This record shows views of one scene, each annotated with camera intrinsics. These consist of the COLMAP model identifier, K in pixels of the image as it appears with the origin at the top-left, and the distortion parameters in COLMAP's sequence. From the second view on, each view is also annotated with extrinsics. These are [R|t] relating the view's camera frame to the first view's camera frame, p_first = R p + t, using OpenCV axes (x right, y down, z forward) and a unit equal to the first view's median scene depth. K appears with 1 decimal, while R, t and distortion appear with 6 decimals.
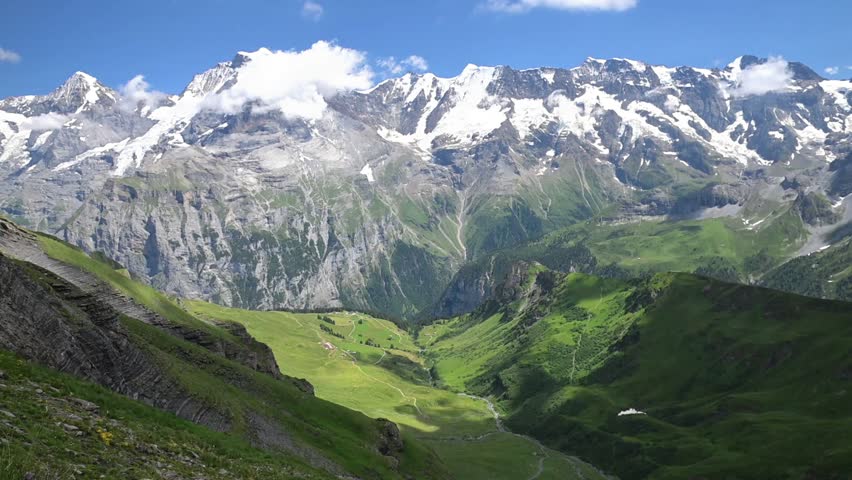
lens RADIAL K [[625.7, 0, 426.0], [0, 625.7, 240.0], [0, 0, 1]] dist [0.067035, -0.066592]
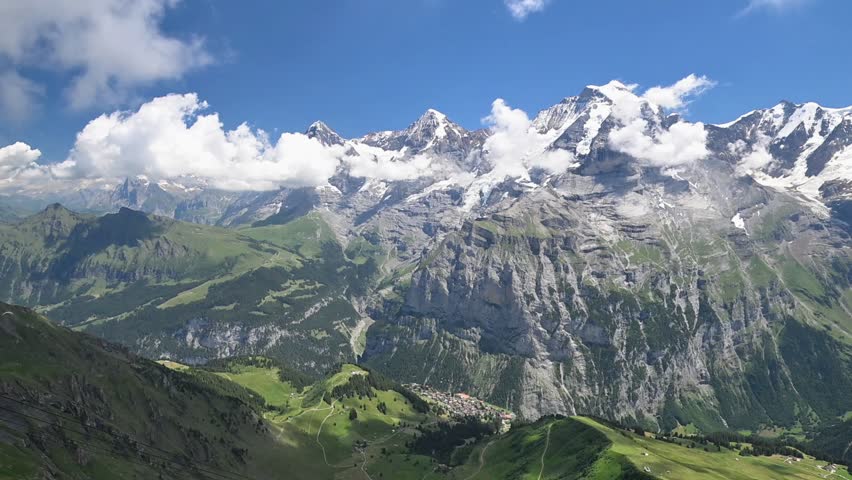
lens RADIAL K [[625.7, 0, 426.0], [0, 625.7, 240.0], [0, 0, 1]] dist [0.067035, -0.066592]
pose [[0.896611, 0.080894, -0.435367, -0.115089], [-0.100440, 0.994699, -0.022029, -0.032641], [0.431277, 0.063480, 0.899983, 0.088965]]
